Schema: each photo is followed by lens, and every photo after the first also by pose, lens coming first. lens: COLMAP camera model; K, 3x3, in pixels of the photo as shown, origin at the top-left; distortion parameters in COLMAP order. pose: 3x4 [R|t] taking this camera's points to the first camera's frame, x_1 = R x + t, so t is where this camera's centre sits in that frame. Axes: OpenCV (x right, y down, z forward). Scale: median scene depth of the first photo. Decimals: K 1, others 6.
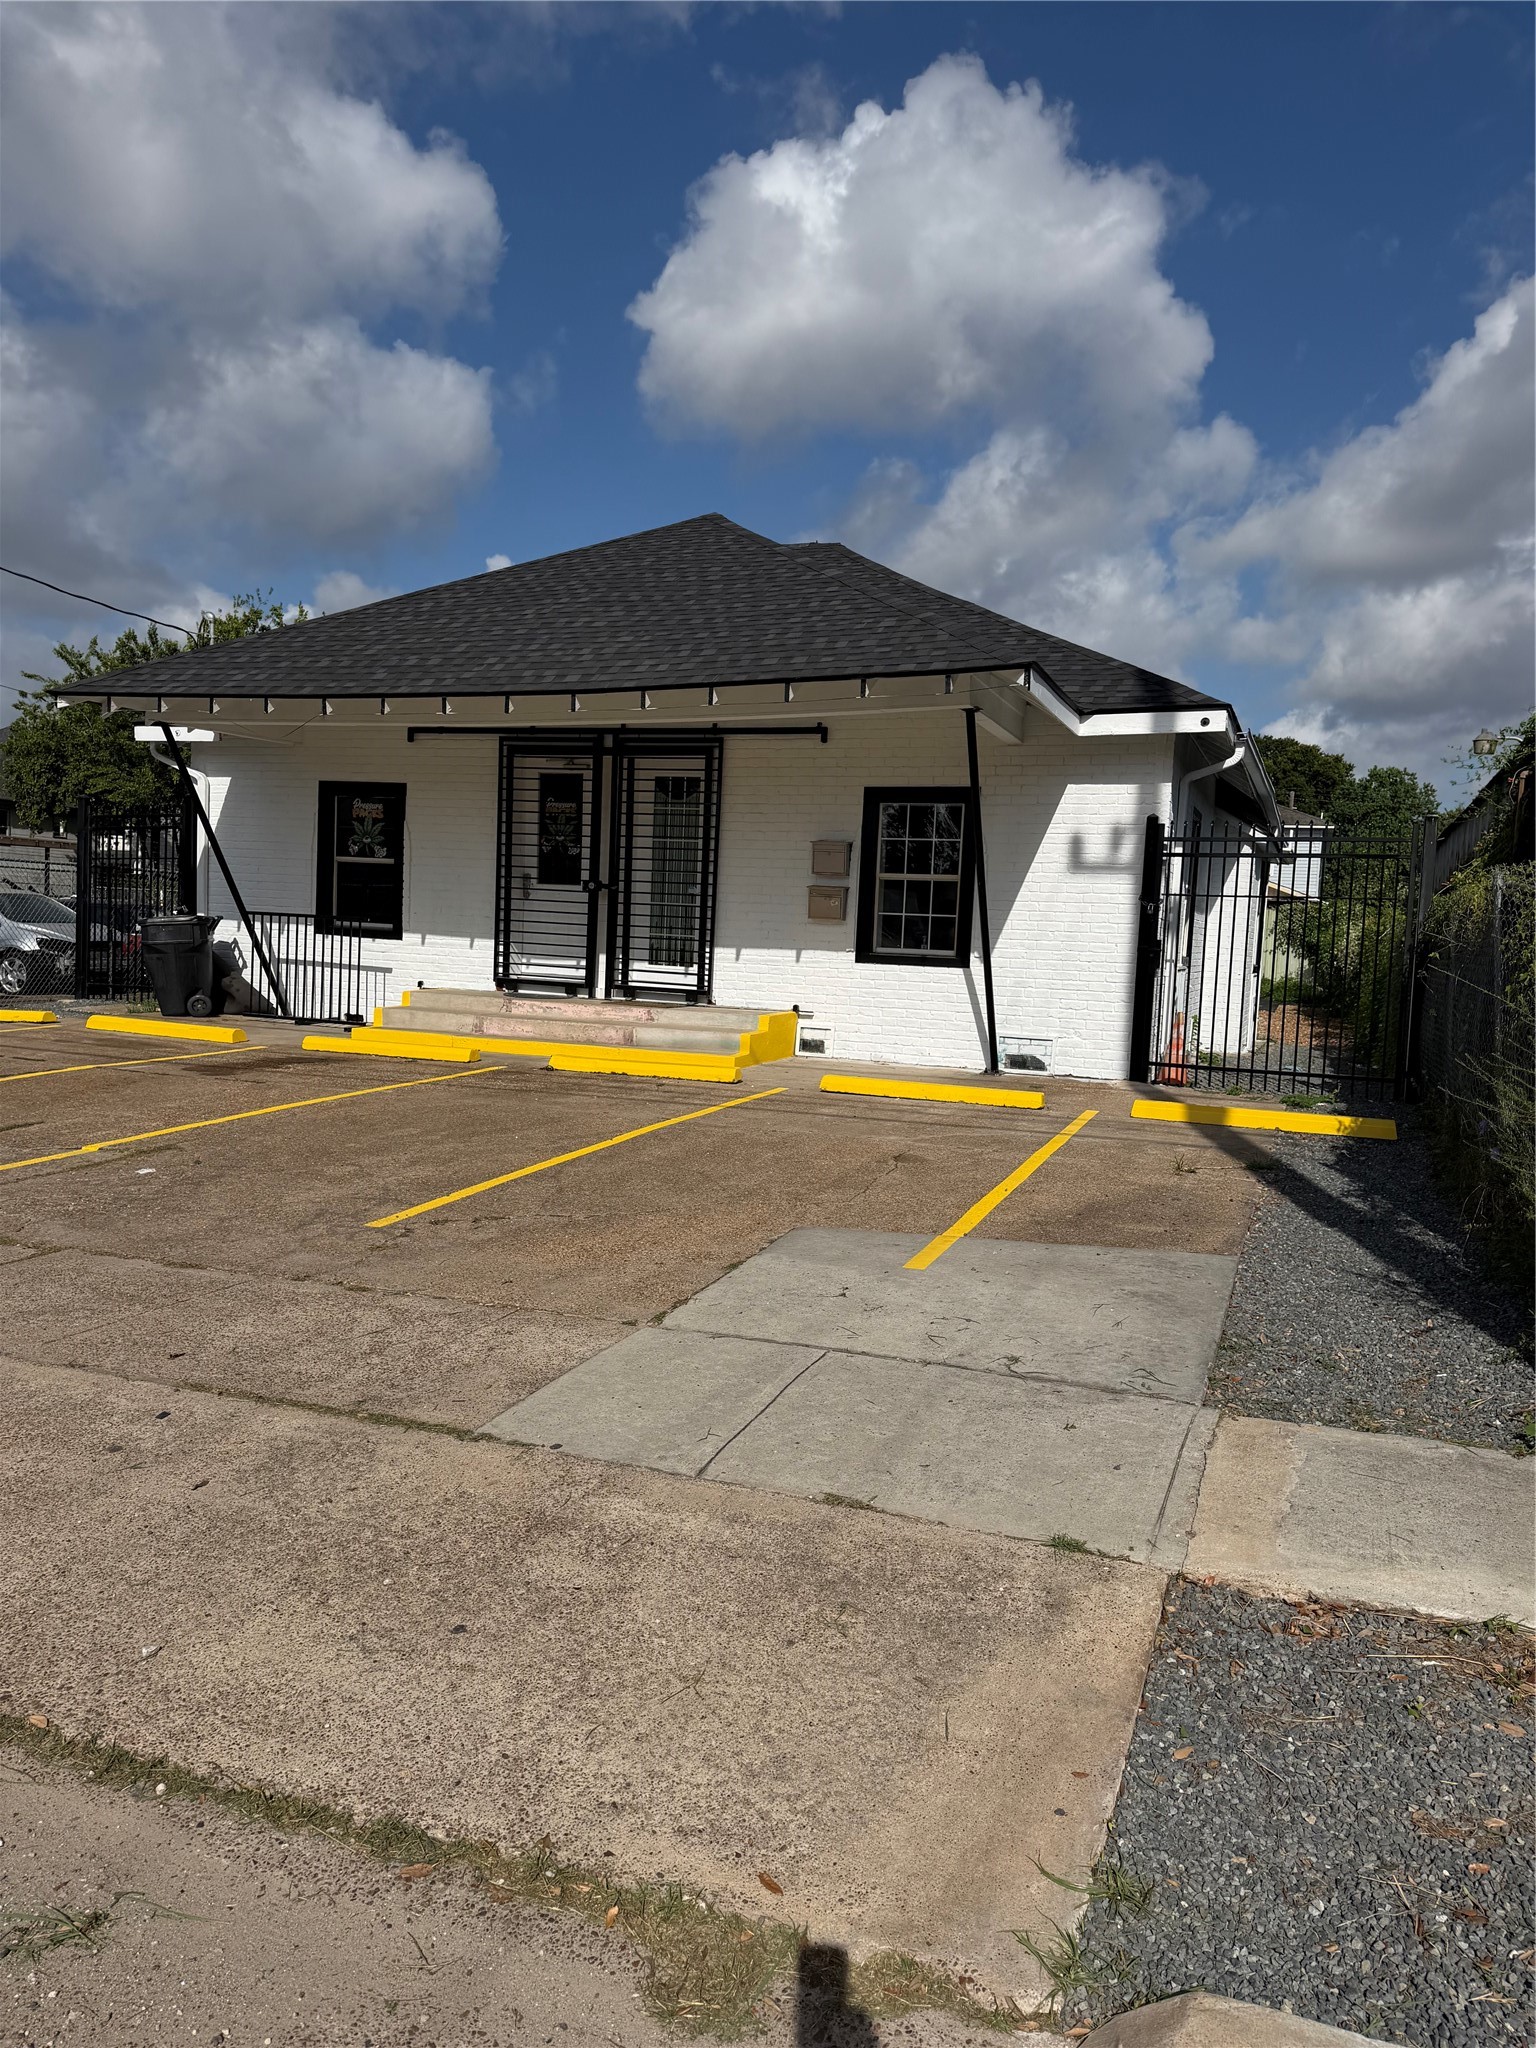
lens RADIAL K [[1431.3, 0, 778.1], [0, 1431.3, 1052.8], [0, 0, 1]] dist [0.103275, -0.101838]
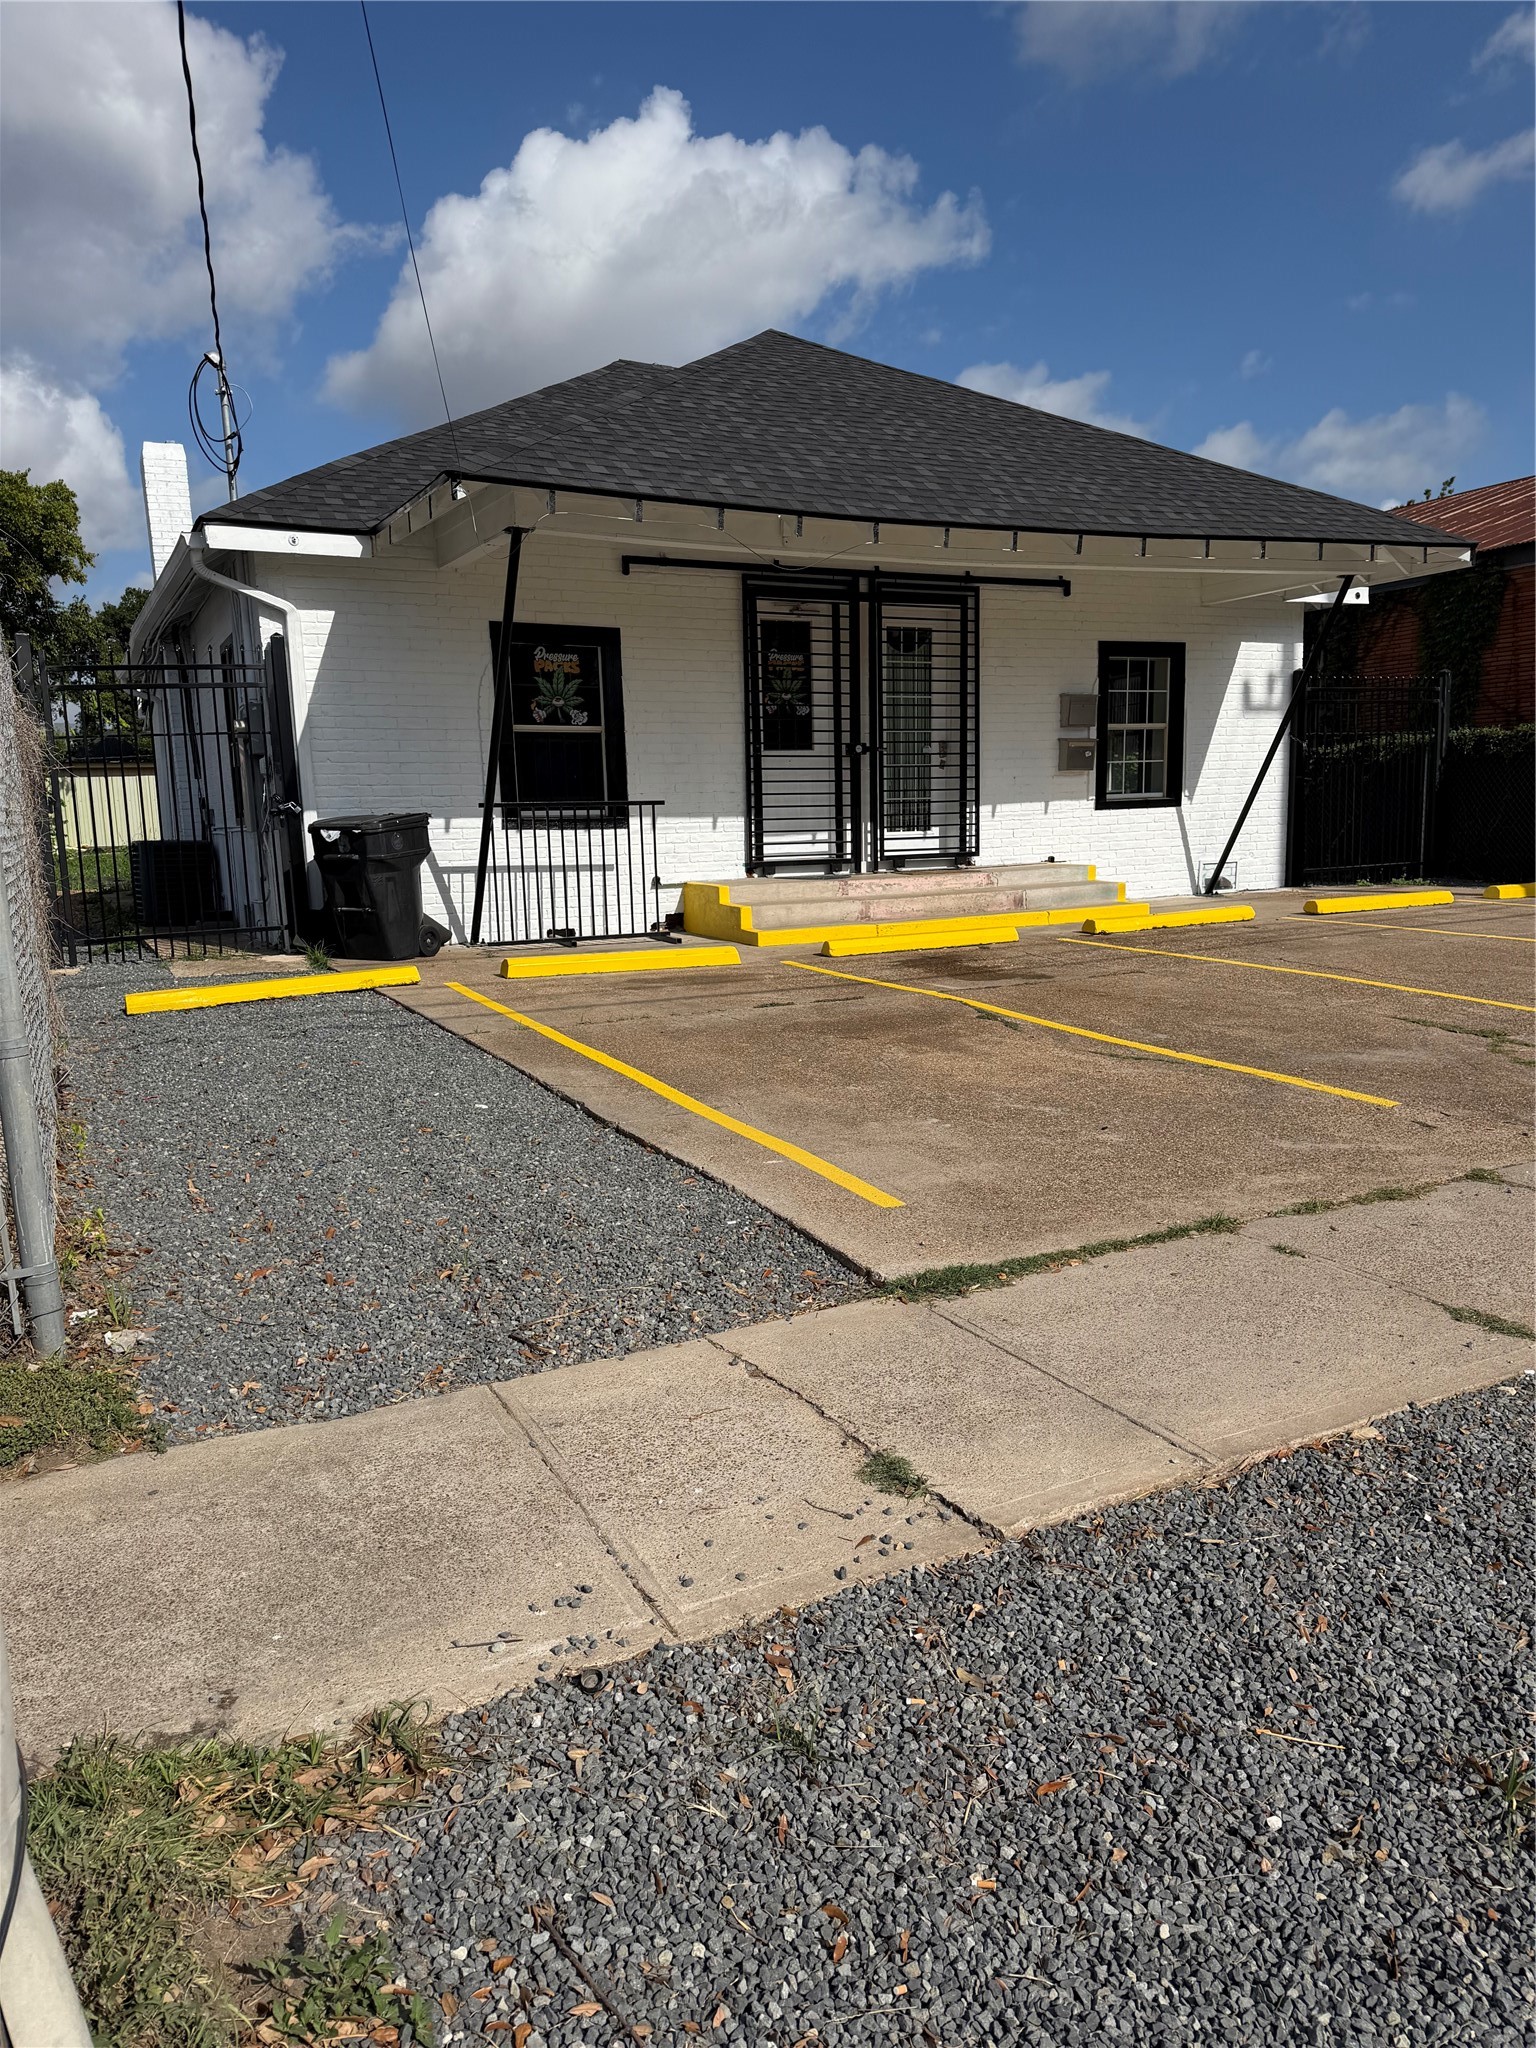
lens RADIAL K [[1431.3, 0, 772.7], [0, 1431.3, 1052.4], [0, 0, 1]] dist [0.103275, -0.101838]
pose [[0.675241, -0.182763, 0.714596, -0.850317], [0.119872, 0.983127, 0.138171, -0.058940], [-0.727791, -0.007639, 0.685756, 0.409036]]
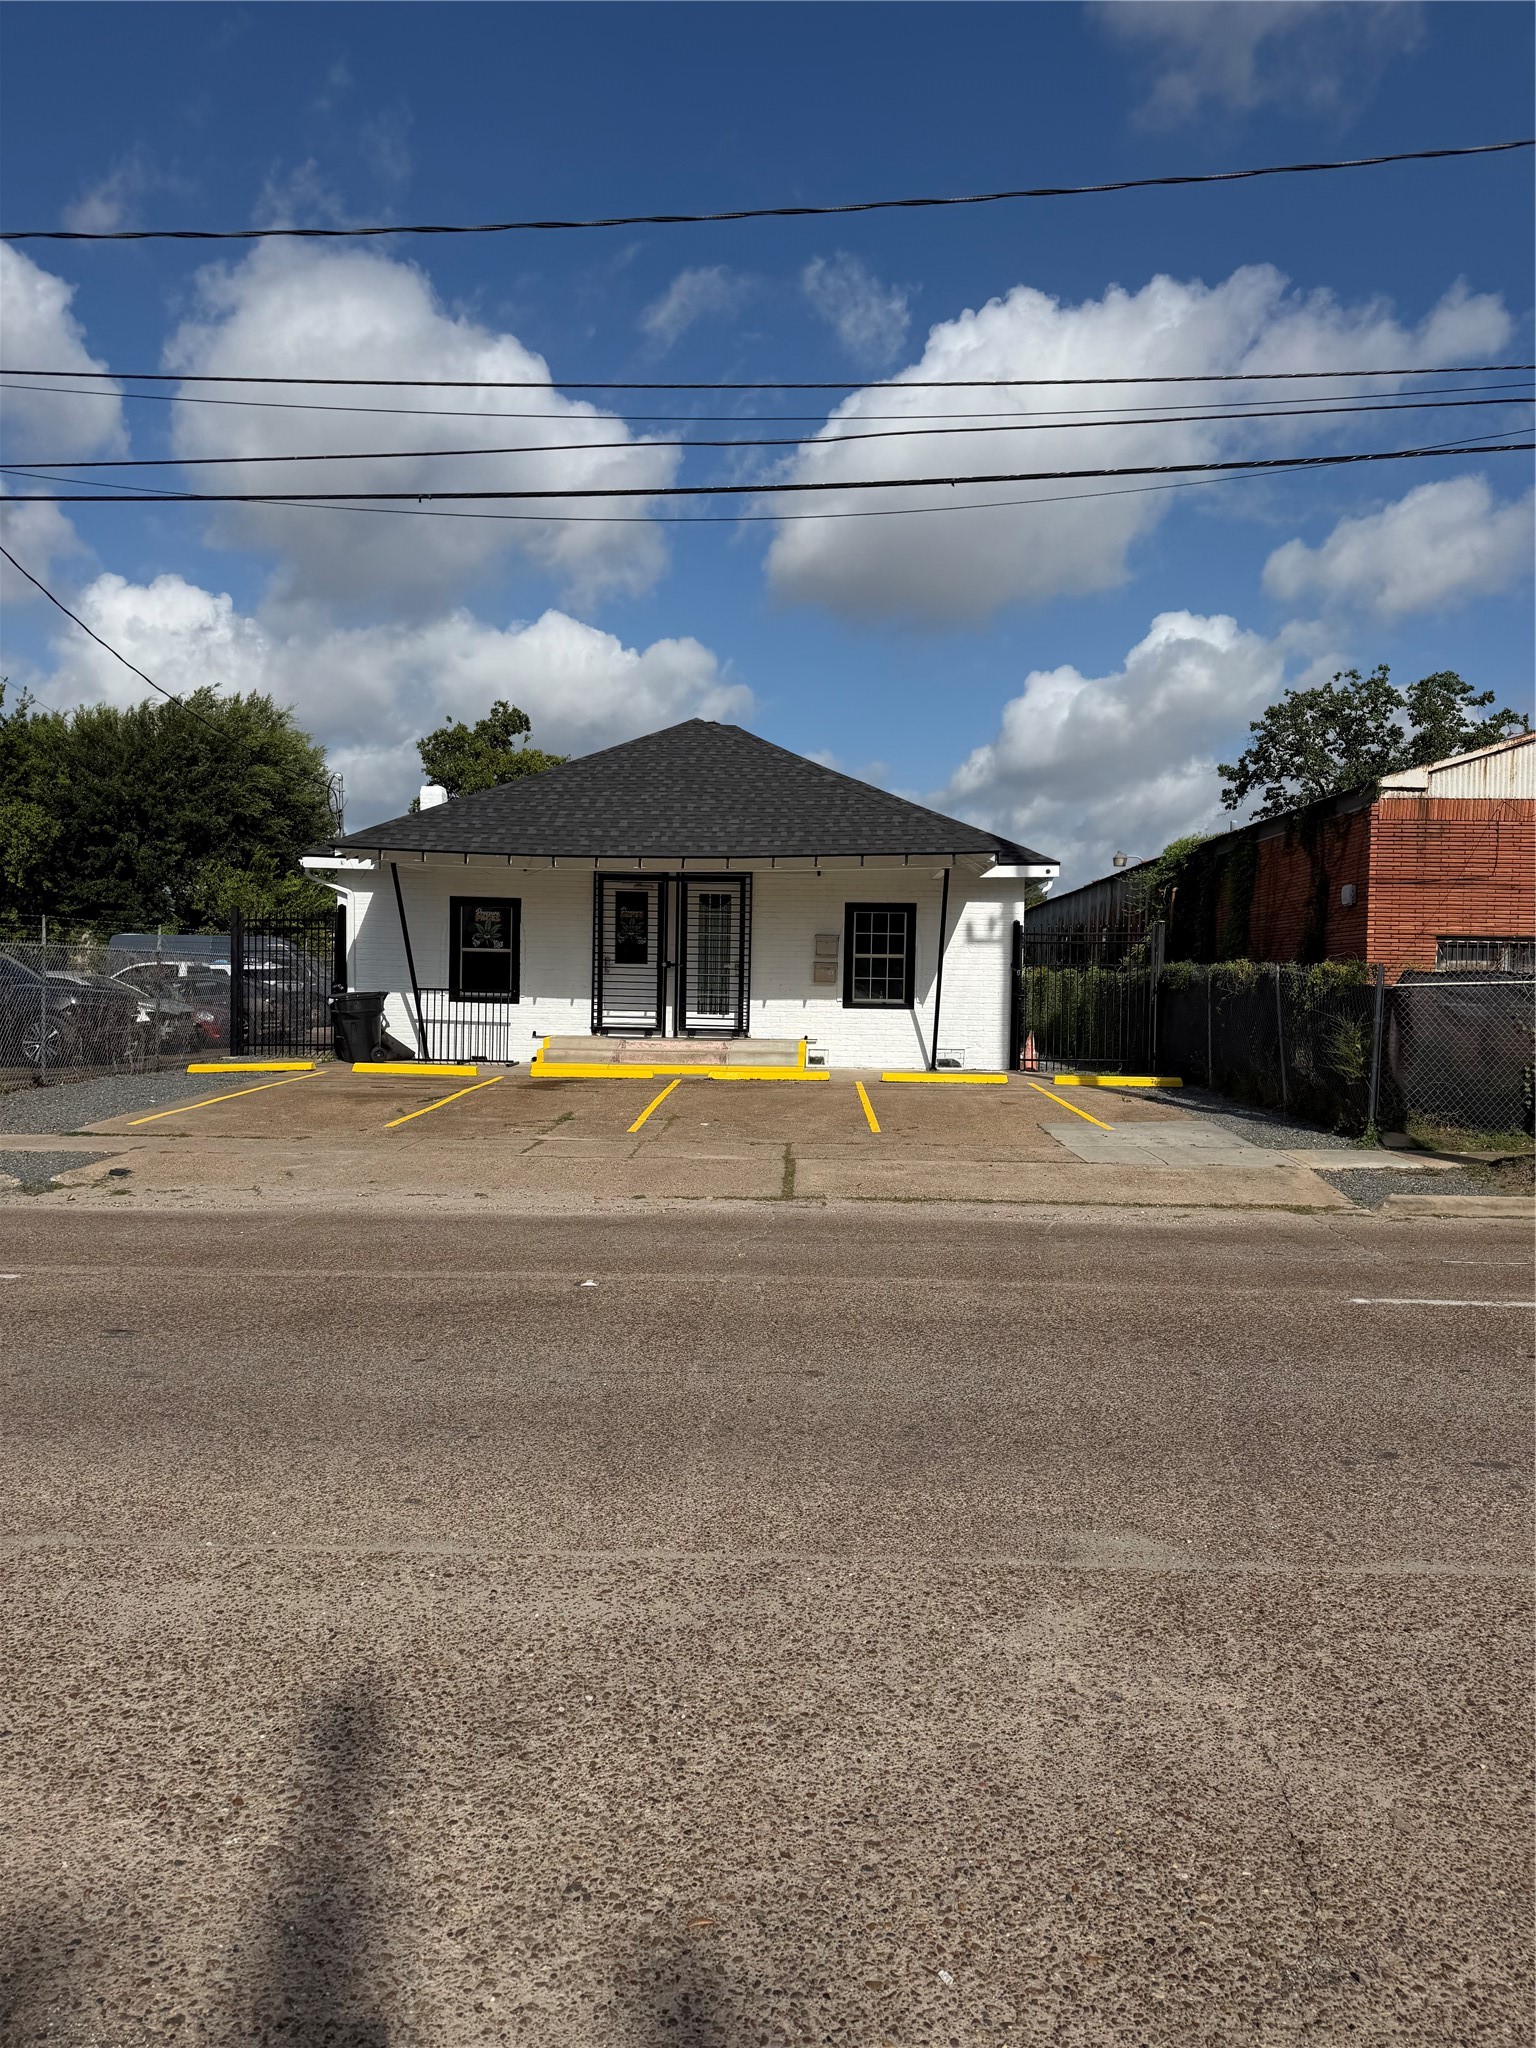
lens RADIAL K [[1431.3, 0, 770.2], [0, 1431.3, 1031.8], [0, 0, 1]] dist [0.103275, -0.101838]
pose [[0.946249, -0.040382, 0.320907, -0.517138], [0.052922, 0.998134, -0.030448, 0.009060], [-0.319079, 0.045795, 0.946621, -0.492306]]
